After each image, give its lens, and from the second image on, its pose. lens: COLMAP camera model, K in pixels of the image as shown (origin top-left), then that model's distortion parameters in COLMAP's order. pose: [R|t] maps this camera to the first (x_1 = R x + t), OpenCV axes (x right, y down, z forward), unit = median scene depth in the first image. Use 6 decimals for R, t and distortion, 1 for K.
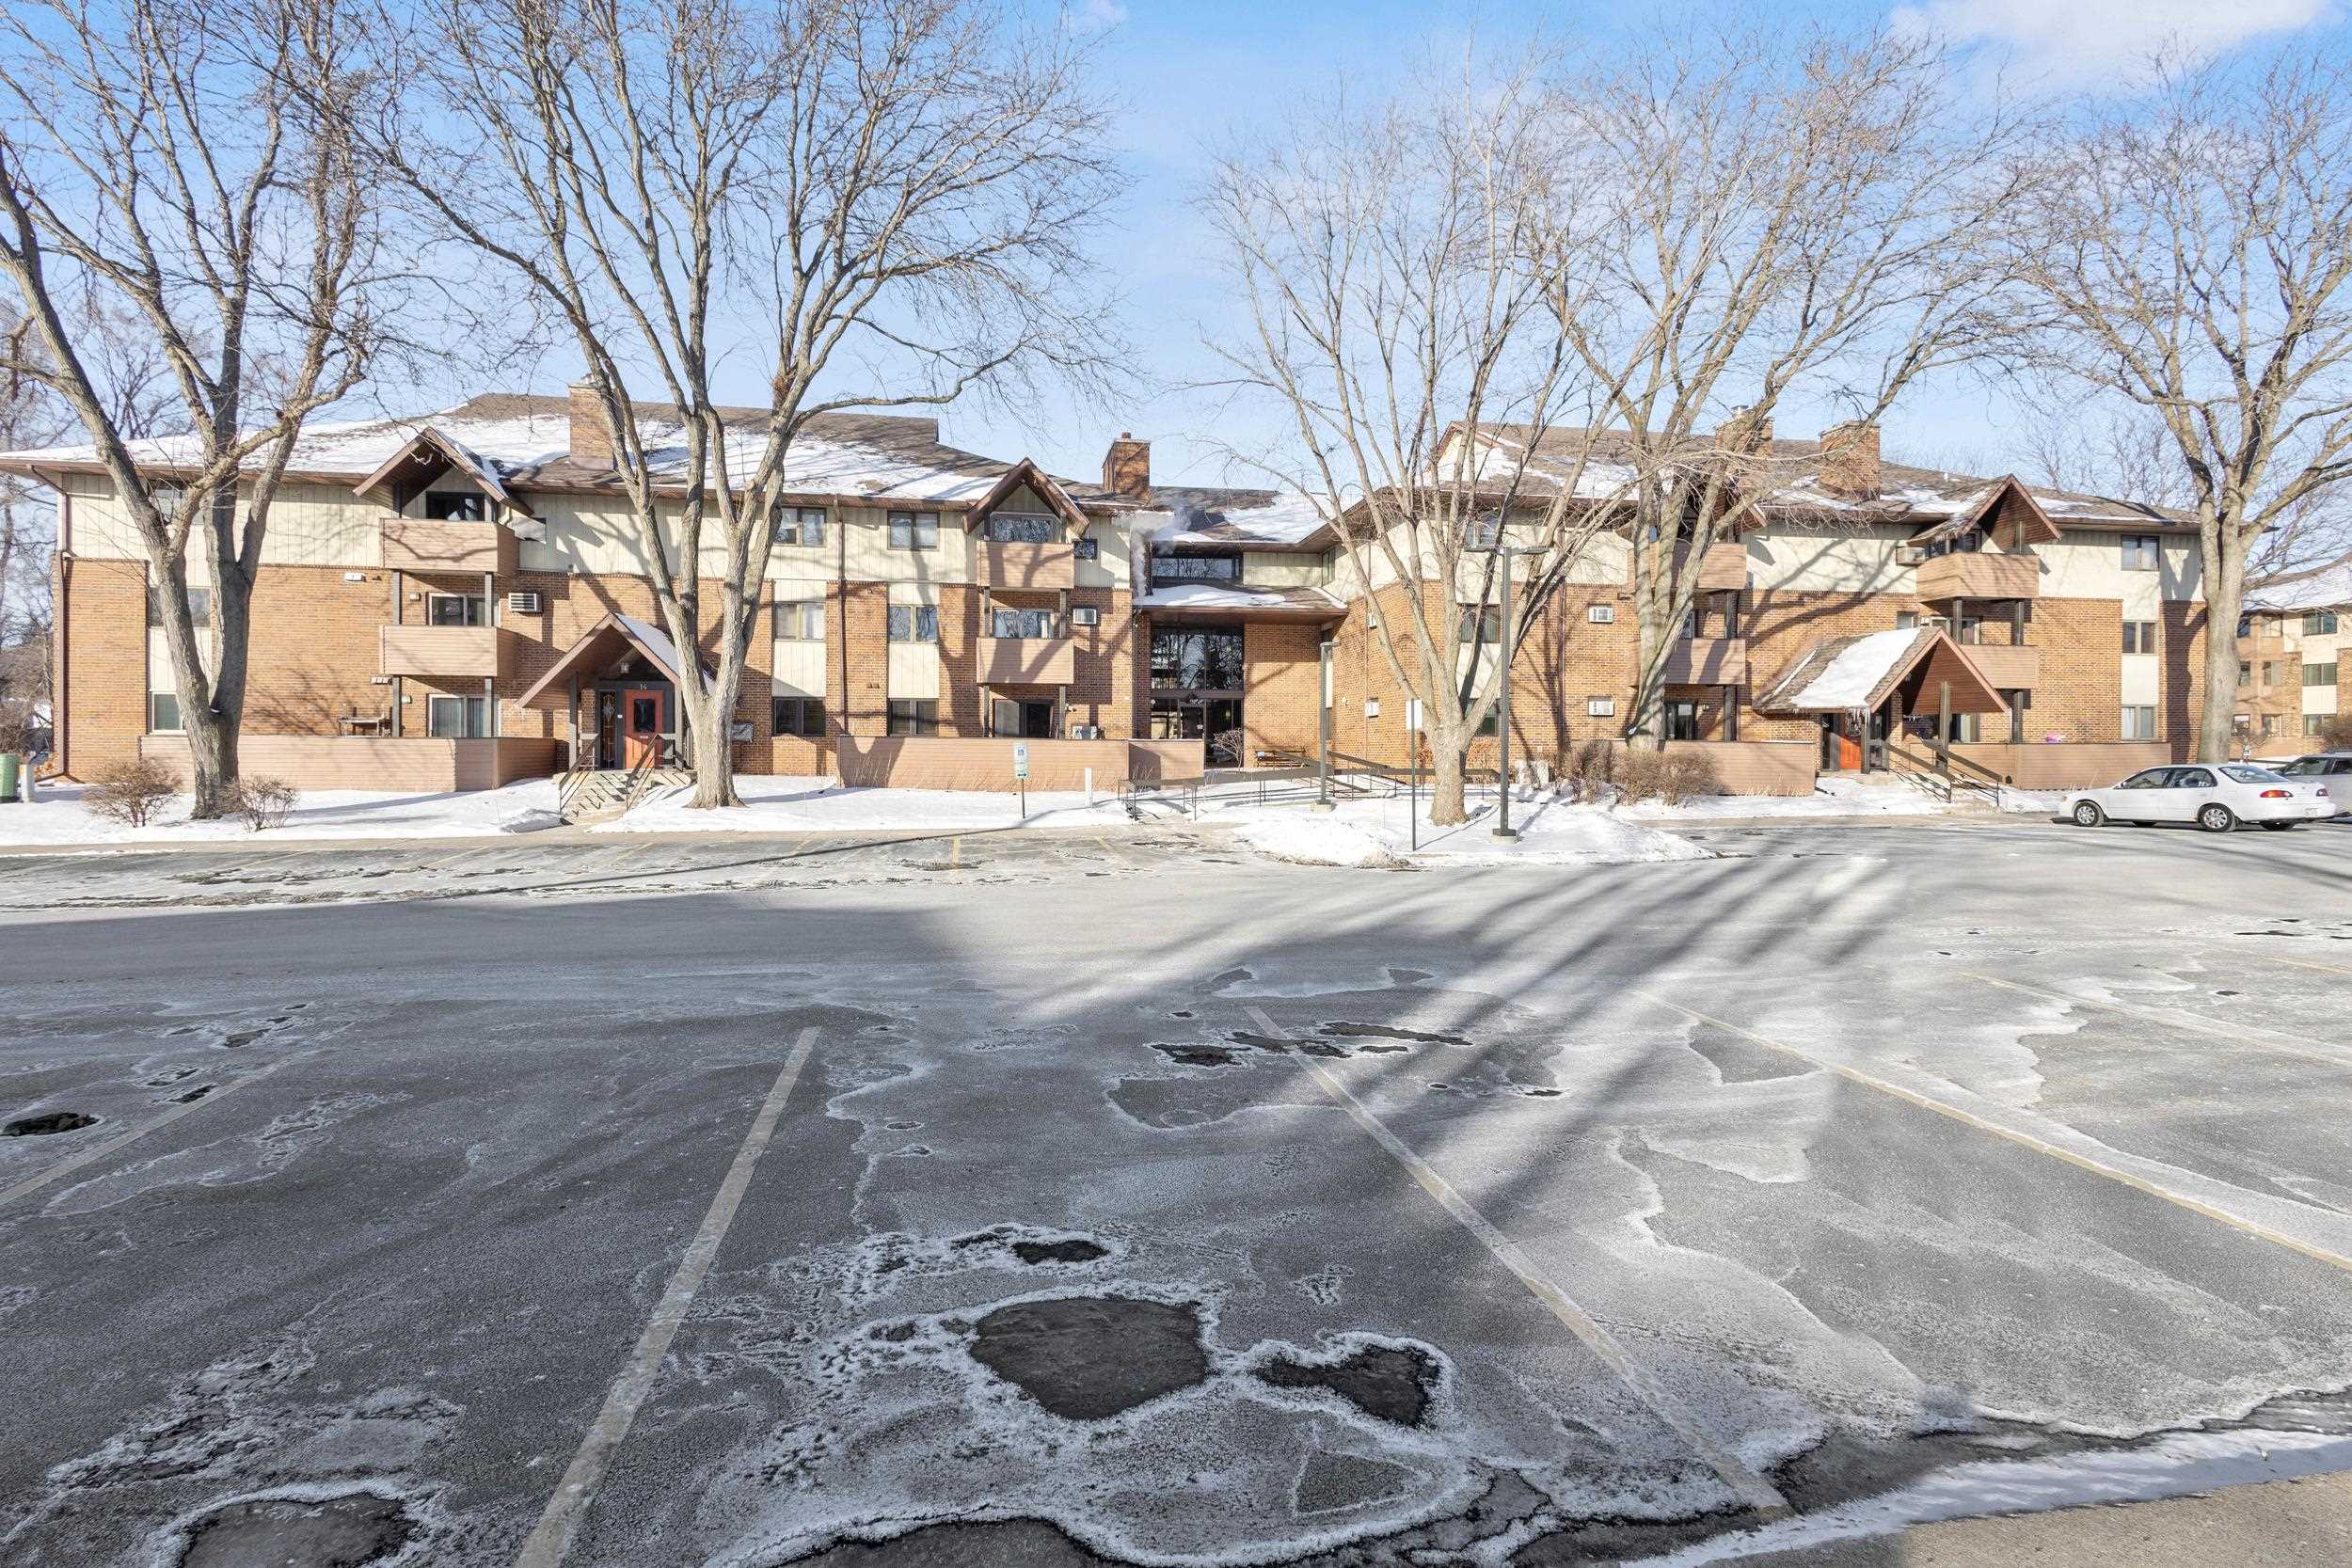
lens RADIAL K [[1103.9, 0, 1164.8], [0, 1103.9, 741.0], [0, 0, 1]] dist [0.006180, -0.000183]
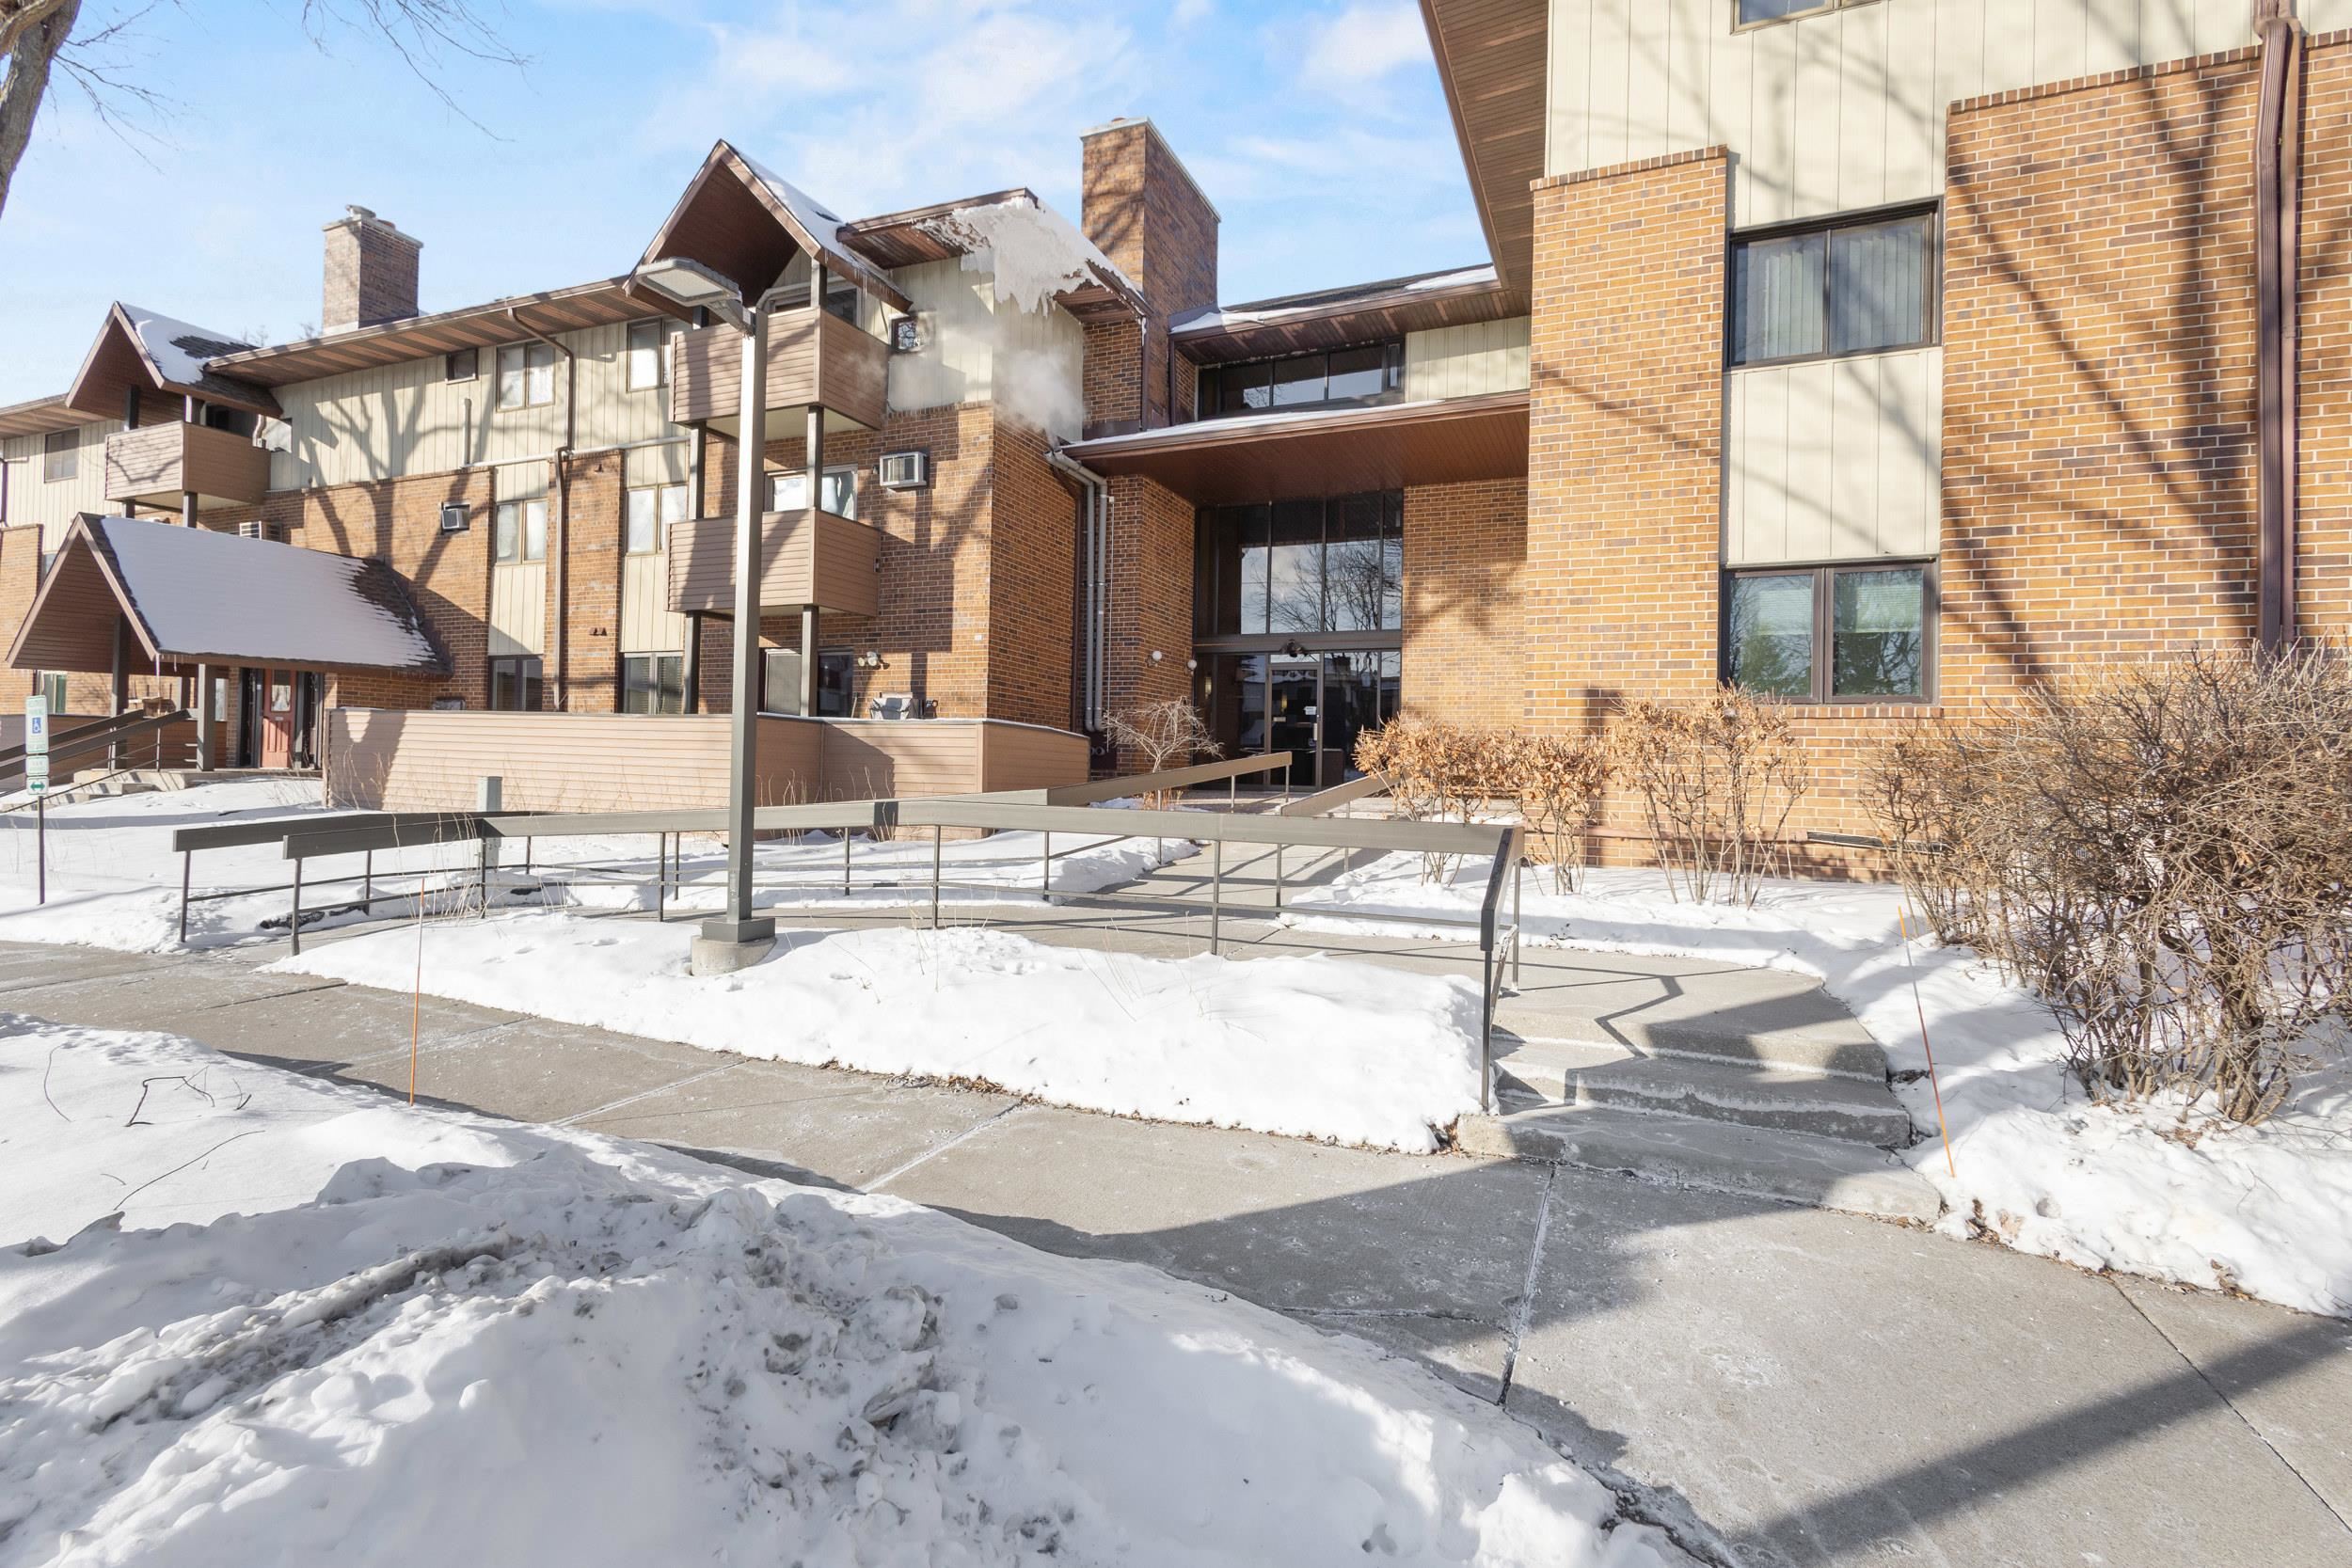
lens RADIAL K [[1103.9, 0, 1164.8], [0, 1103.9, 741.0], [0, 0, 1]] dist [0.006180, -0.000183]
pose [[0.833284, 0.002770, -0.552839, 0.296196], [-0.014670, 0.999746, -0.017103, 0.012082], [0.552651, 0.022362, 0.833113, 0.686808]]
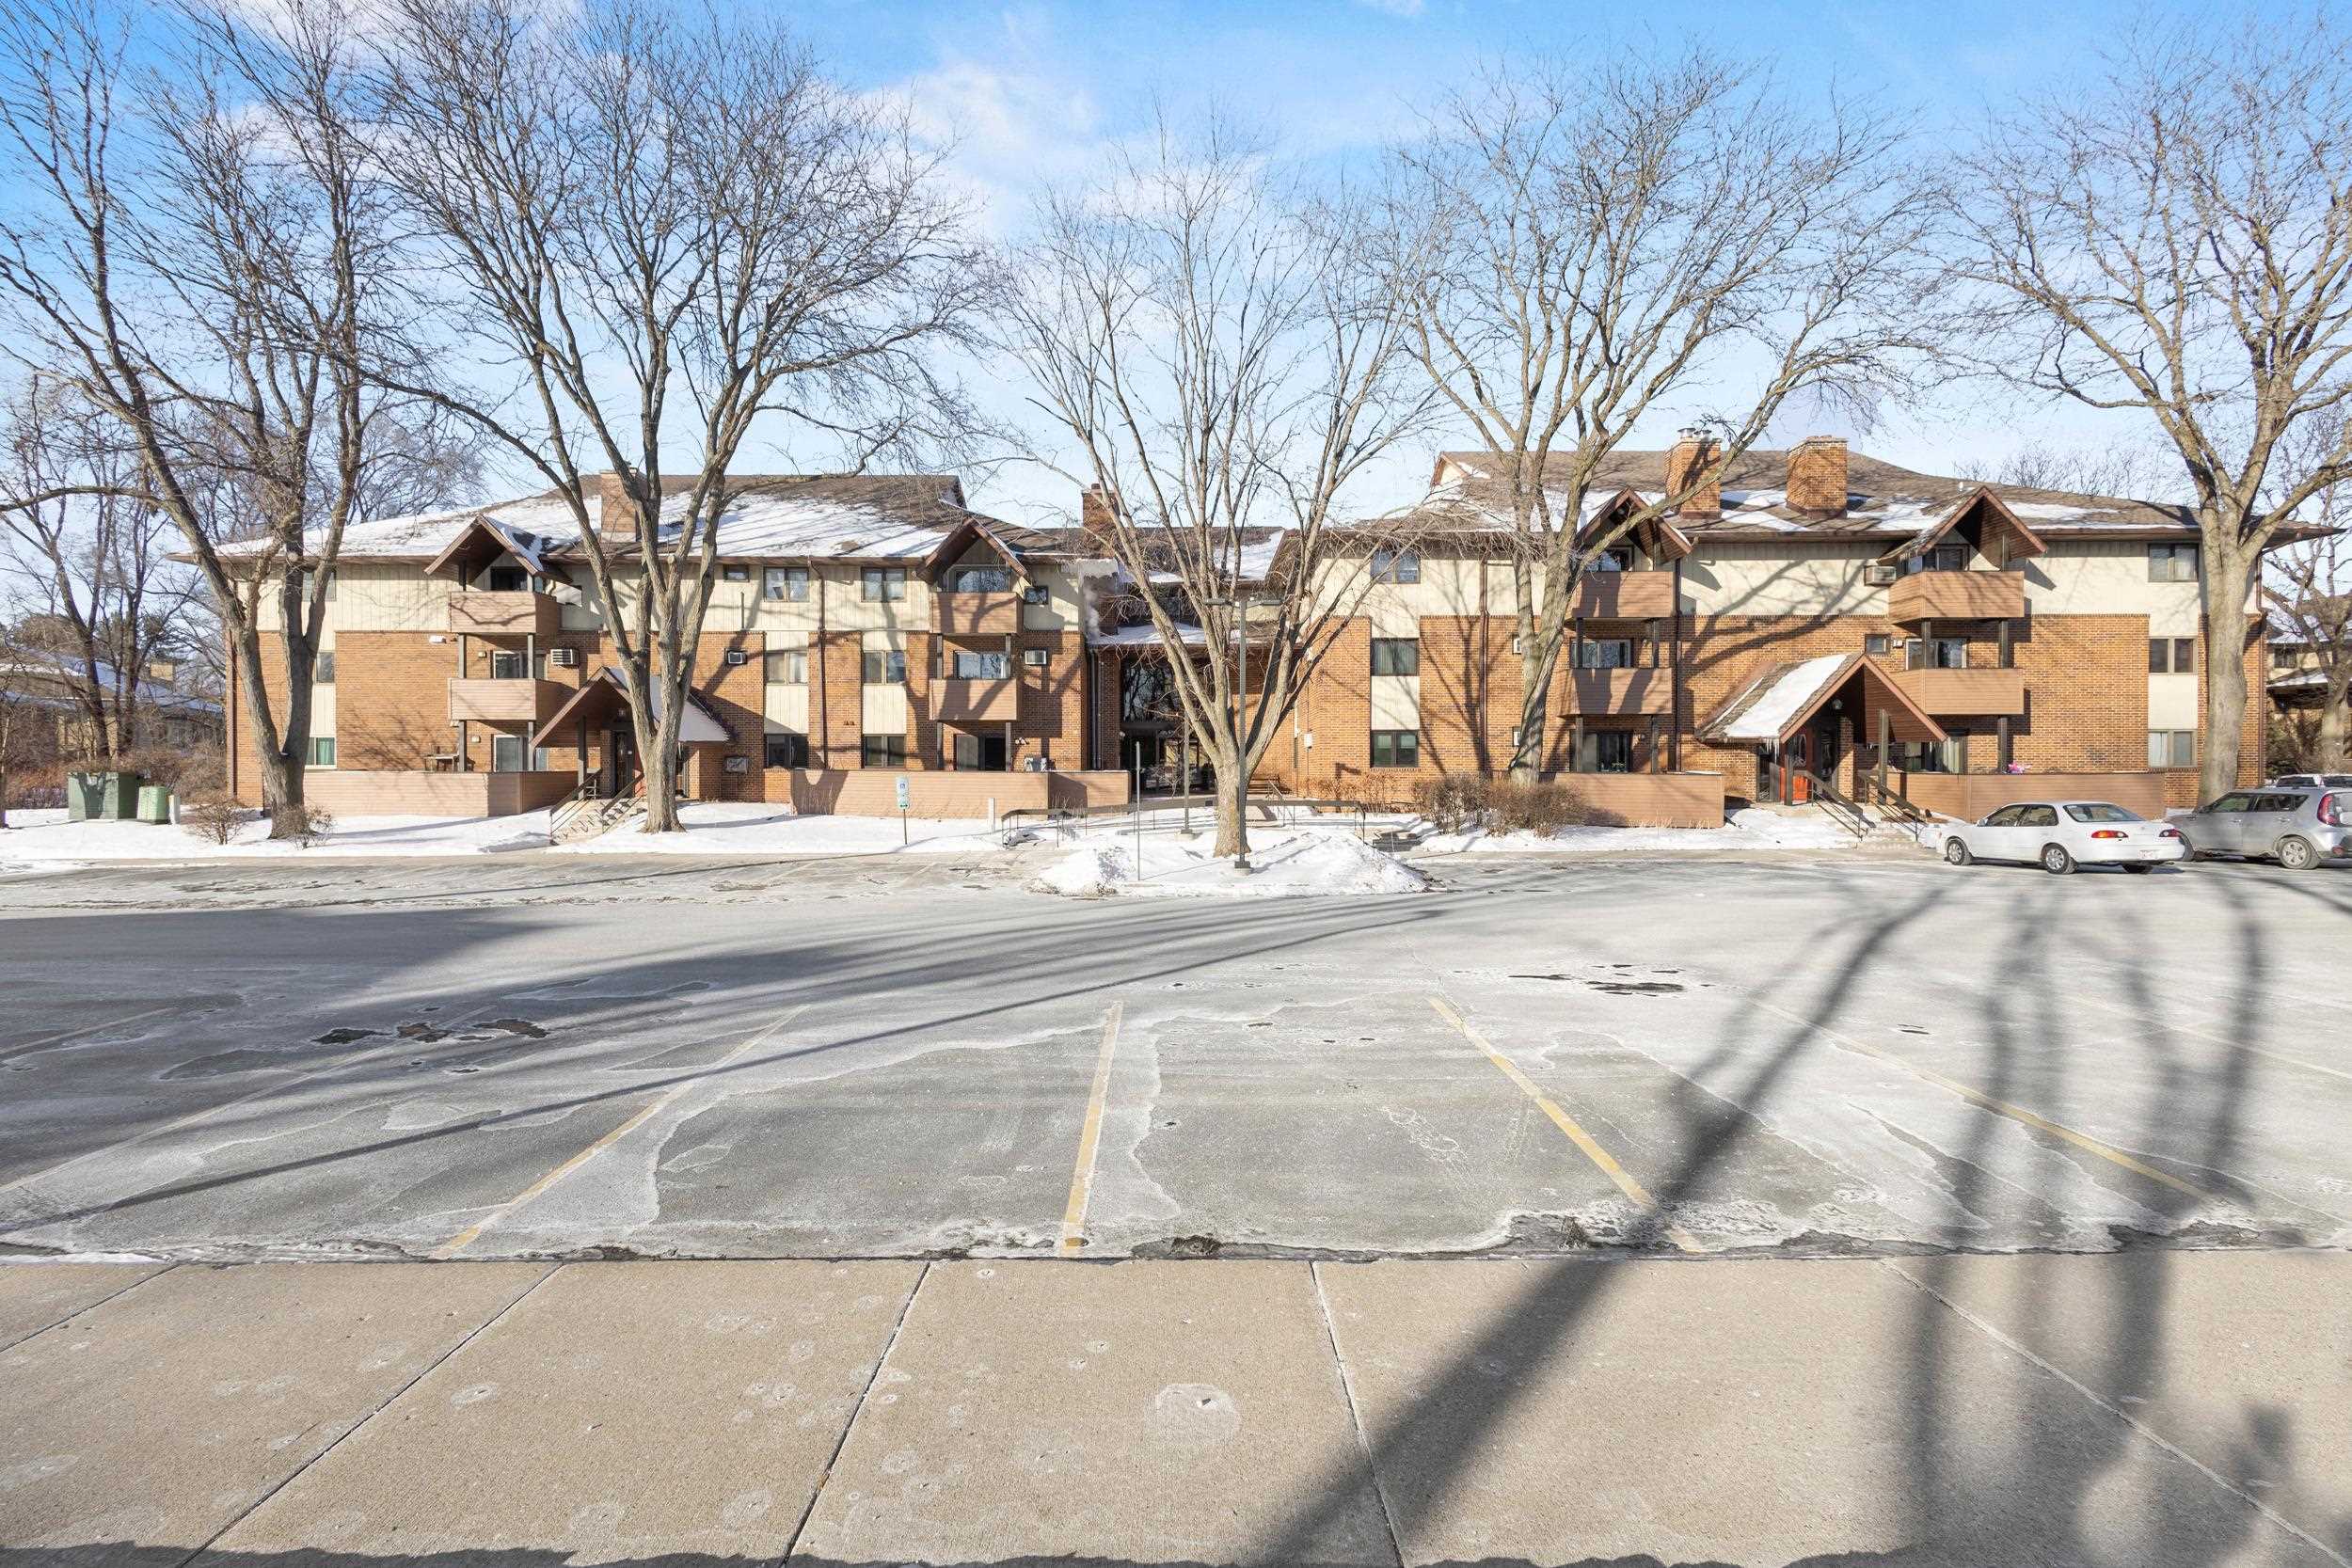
lens RADIAL K [[1085.0, 0, 1169.5], [0, 1085.0, 766.9], [0, 0, 1]] dist [0.002912, -0.000006]
pose [[0.983710, -0.002096, -0.179751, 0.257629], [0.003497, 0.999966, 0.007474, -0.012675], [0.179729, -0.007981, 0.983684, -0.032536]]
